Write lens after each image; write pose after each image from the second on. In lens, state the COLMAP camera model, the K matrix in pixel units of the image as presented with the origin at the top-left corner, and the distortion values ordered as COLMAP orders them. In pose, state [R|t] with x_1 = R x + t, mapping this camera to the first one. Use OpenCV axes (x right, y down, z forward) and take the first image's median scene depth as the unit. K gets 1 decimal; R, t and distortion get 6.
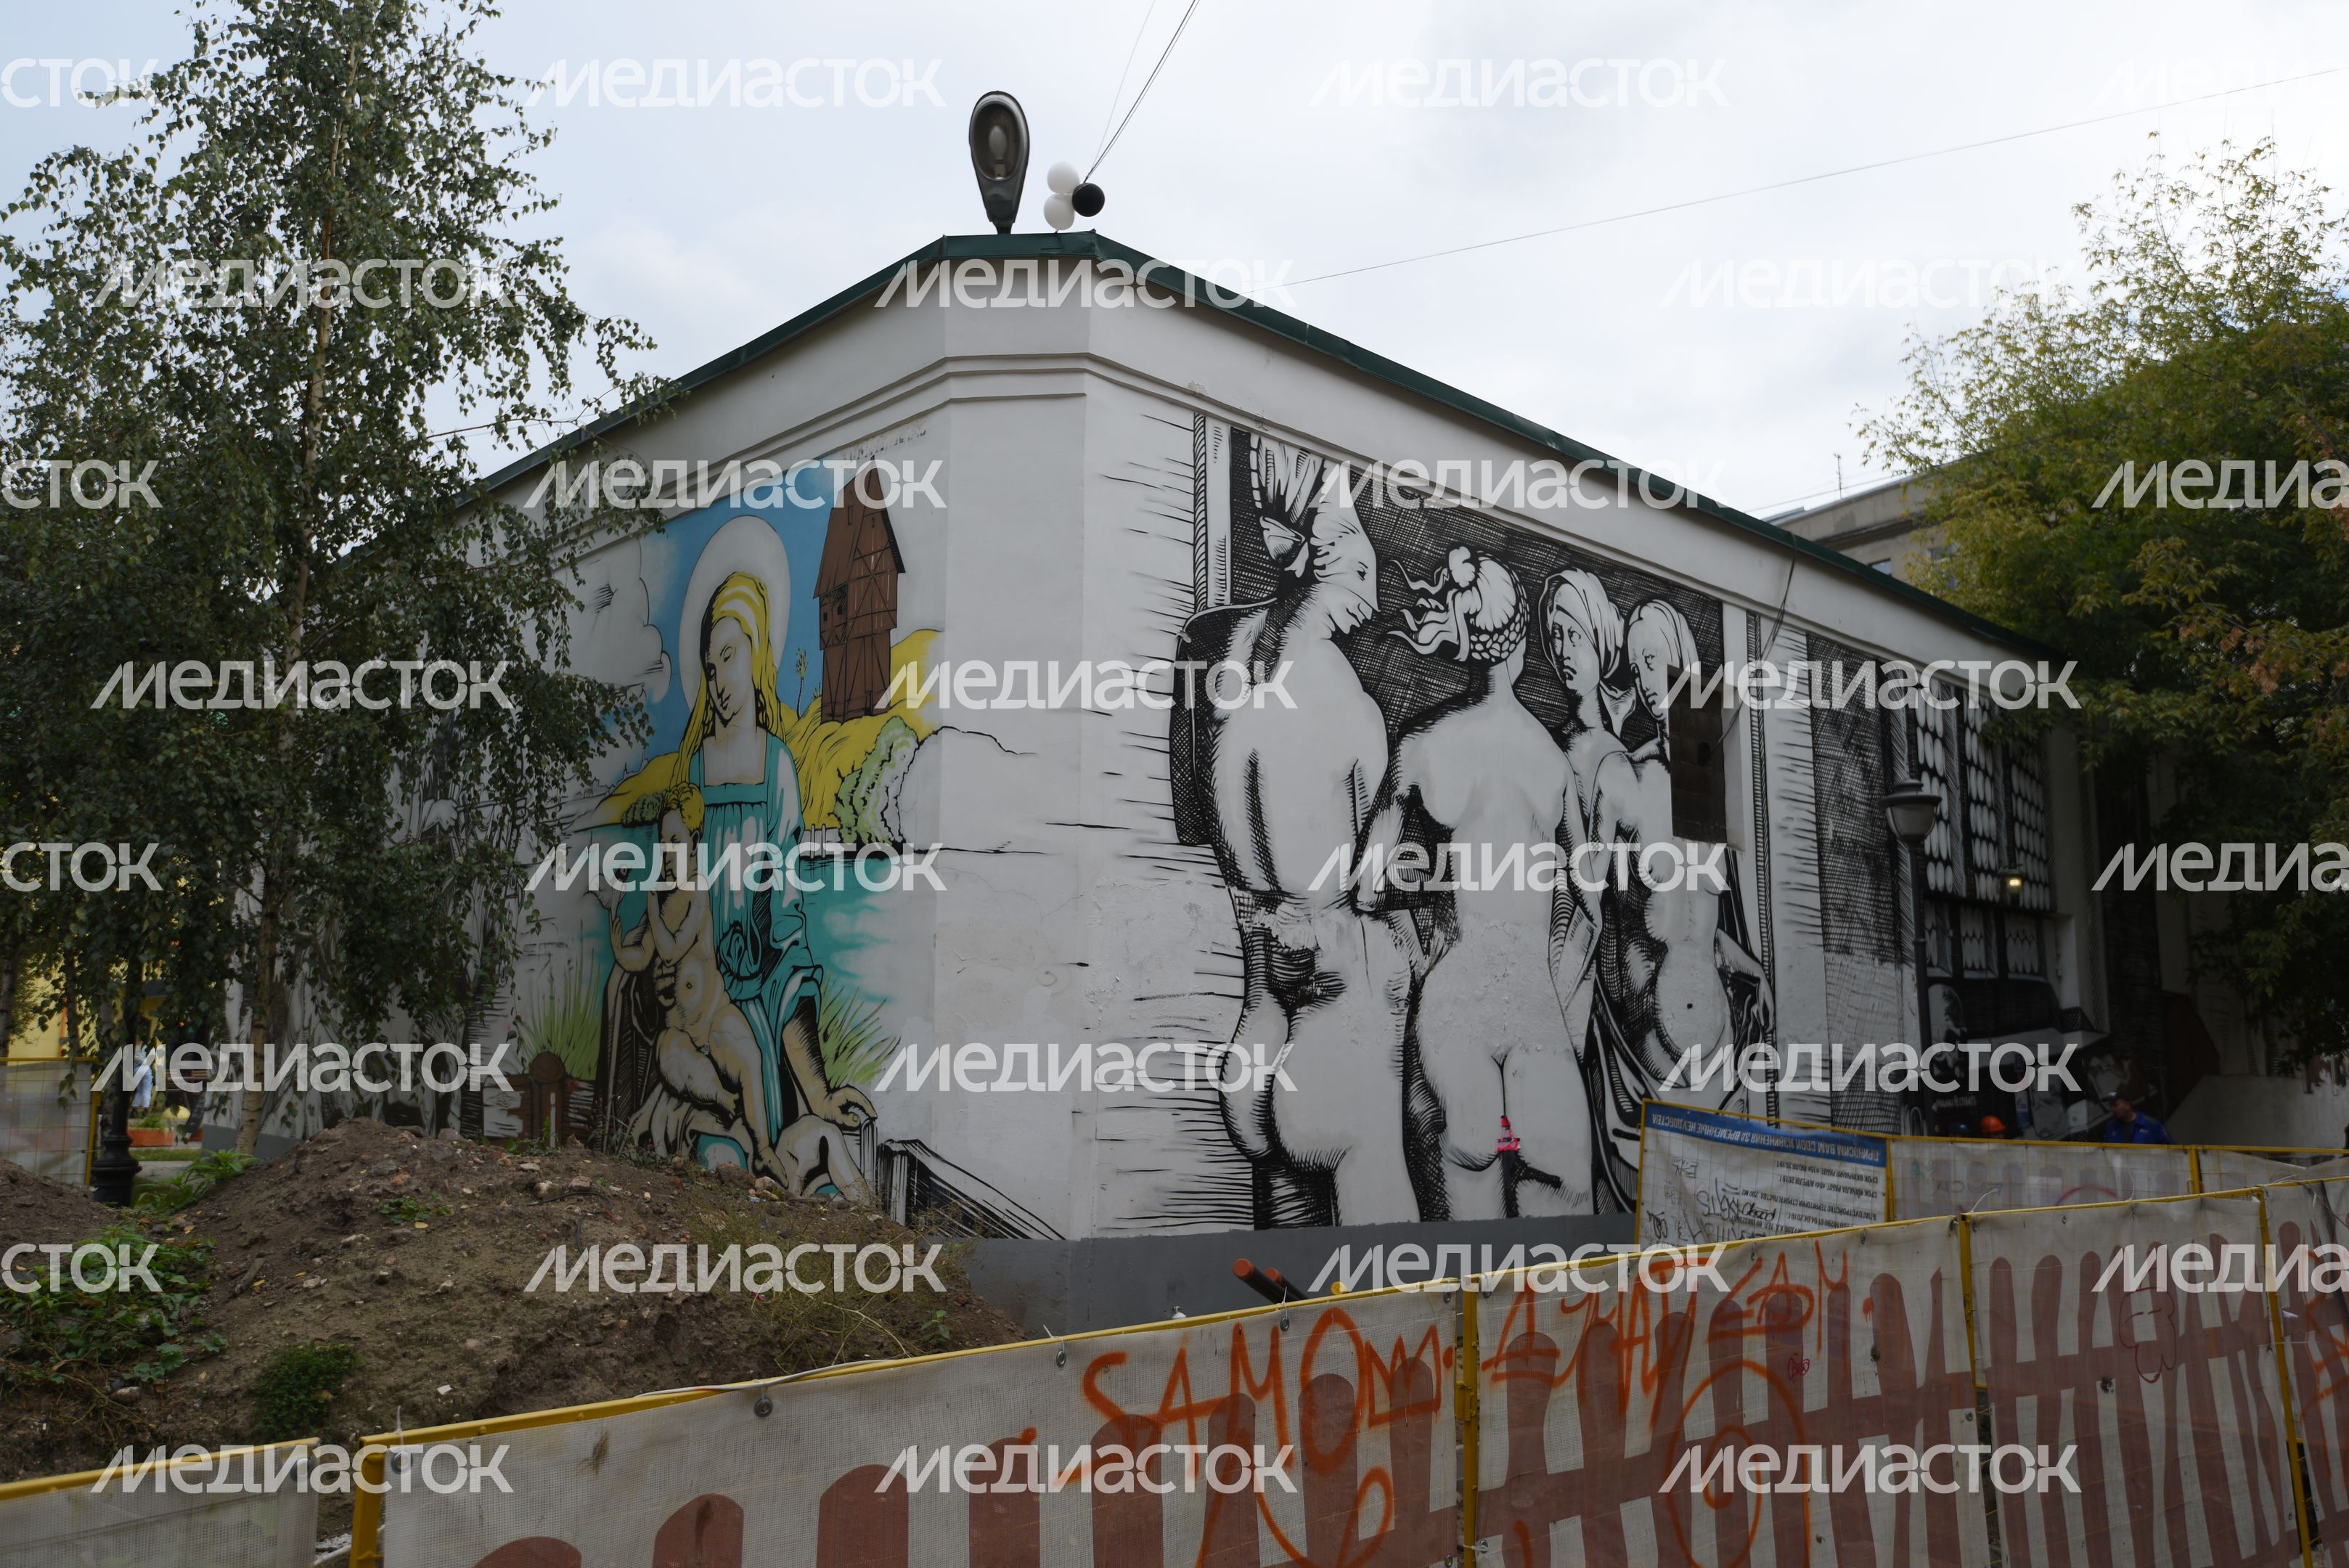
lens RADIAL K [[1817.7, 0, 1174.5], [0, 1817.7, 784.0], [0, 0, 1]] dist [0.035263, -0.007551]
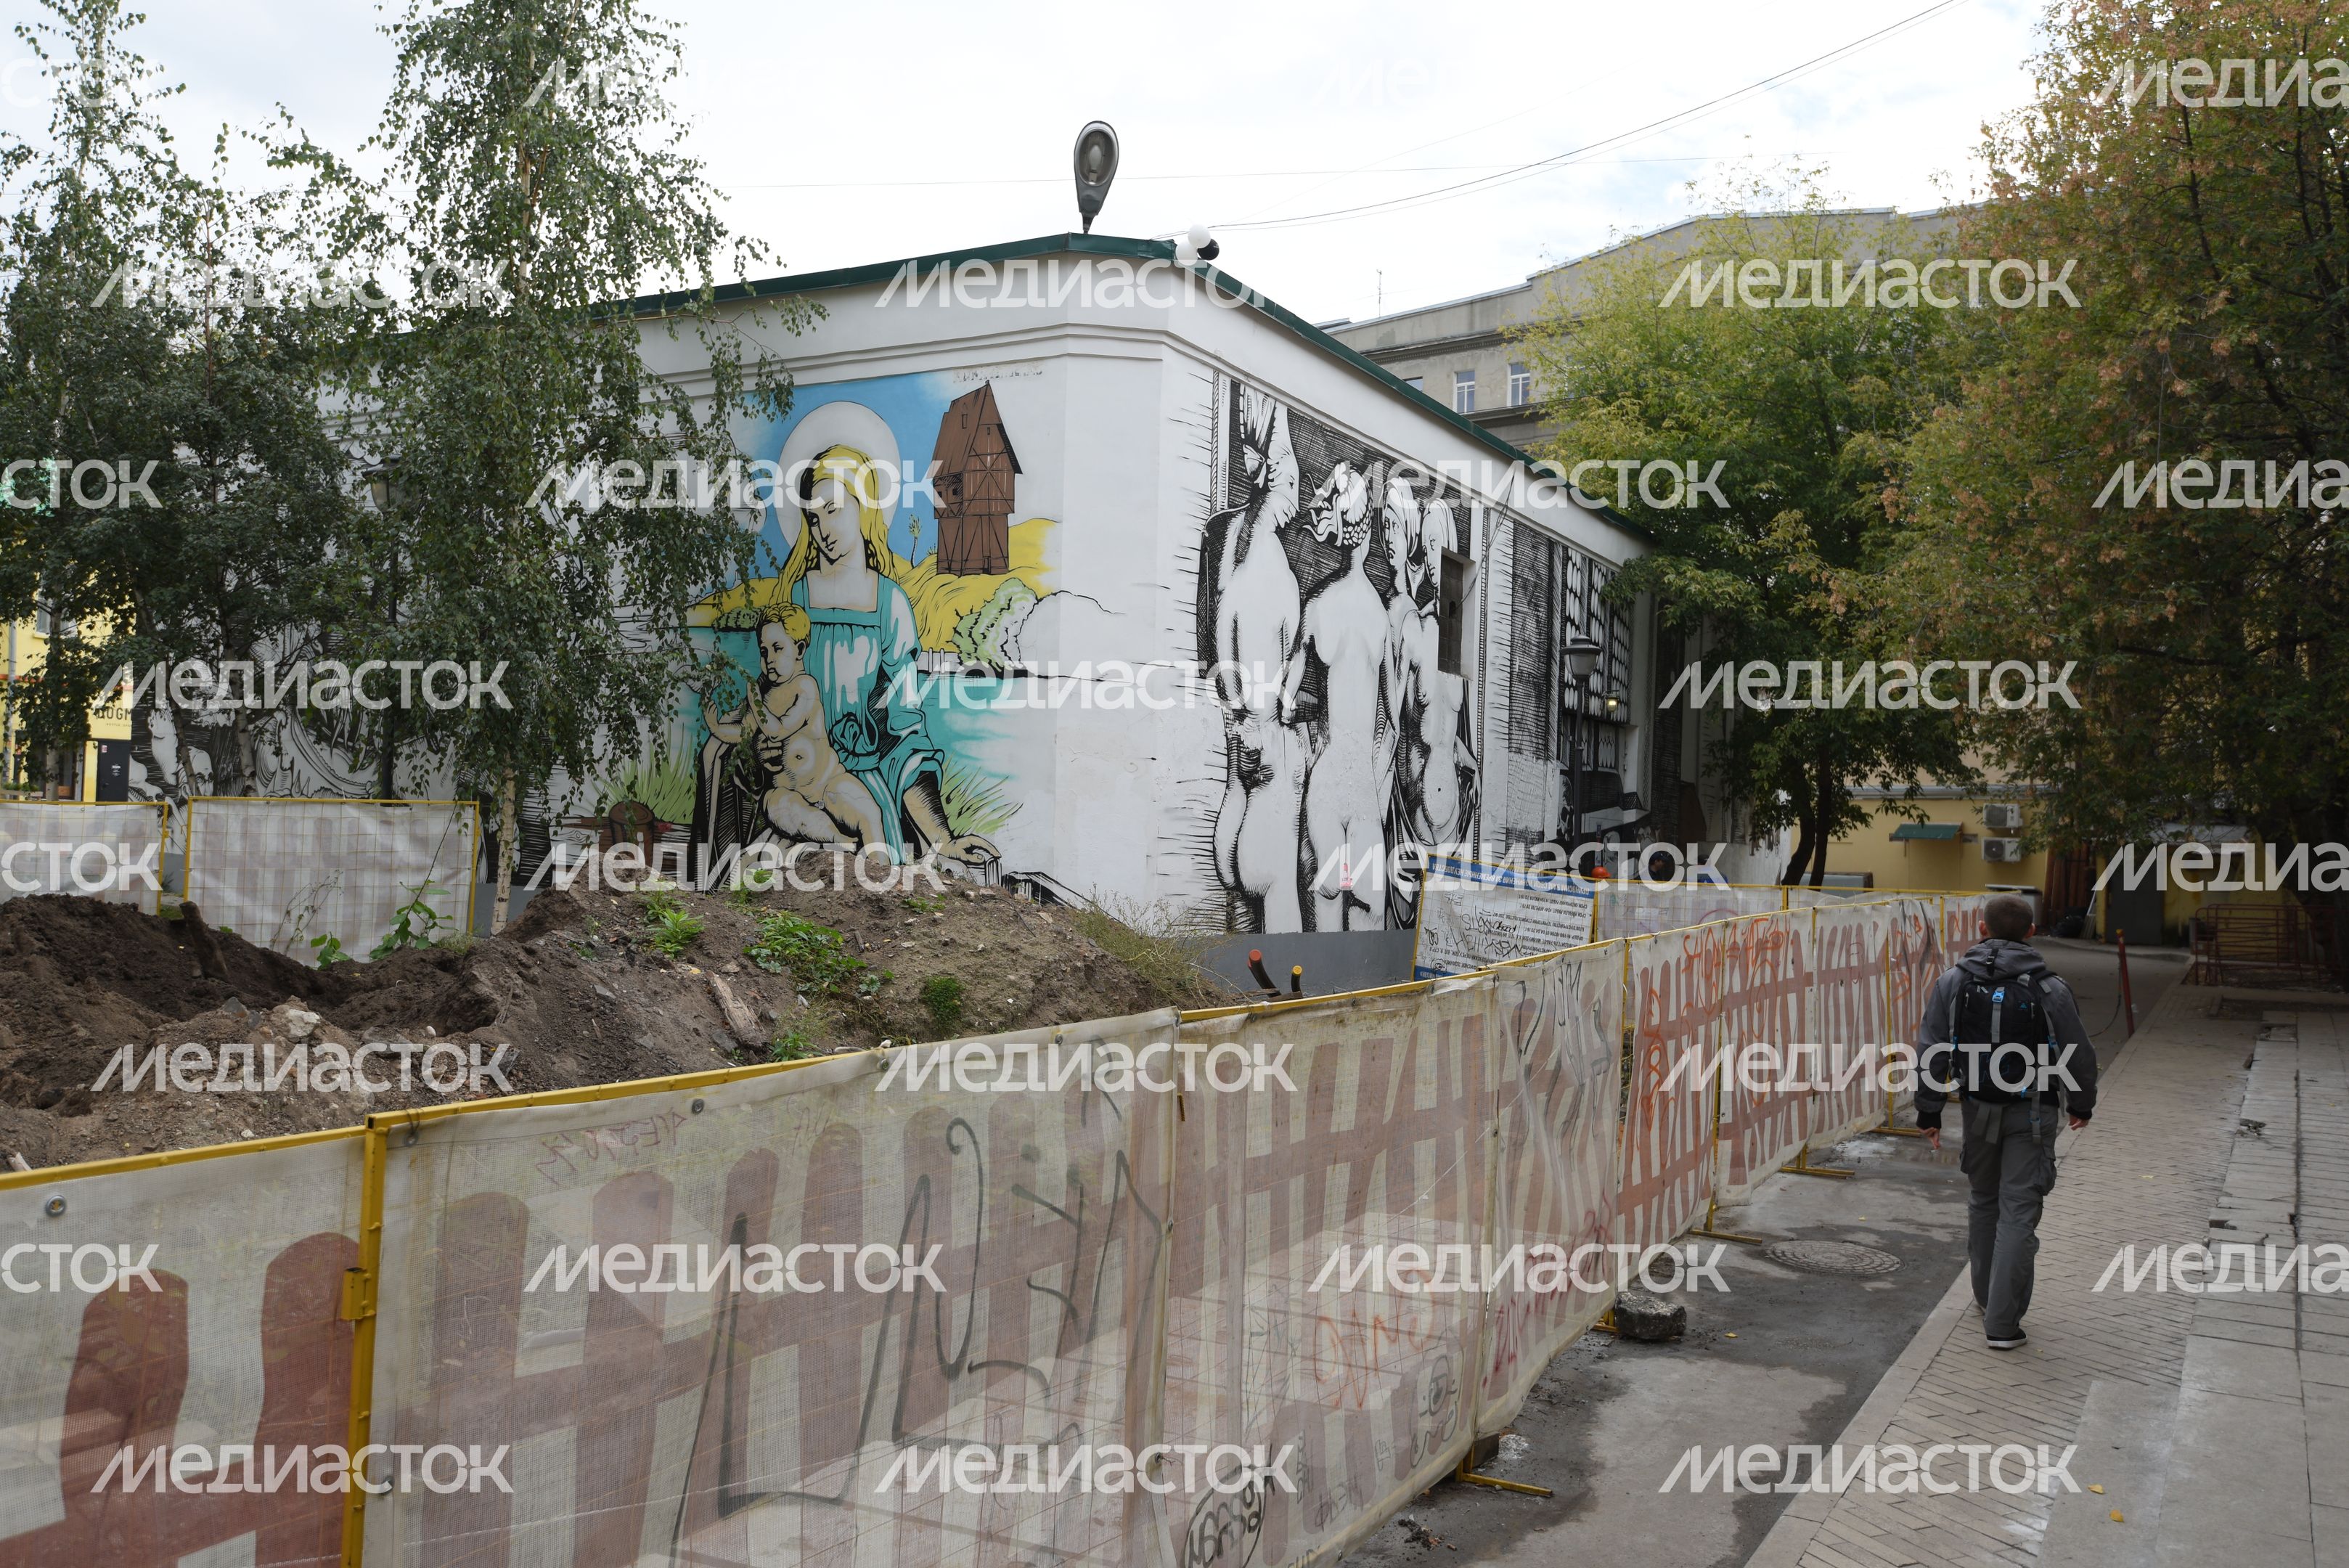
lens RADIAL K [[1811.7, 0, 1187.7], [0, 1811.7, 804.1], [0, 0, 1]] dist [0.019250, 0.001099]
pose [[0.958577, 0.026694, 0.283578, -0.375811], [-0.068204, 0.988146, 0.137534, -0.059596], [-0.276546, -0.151178, 0.949035, -0.359483]]
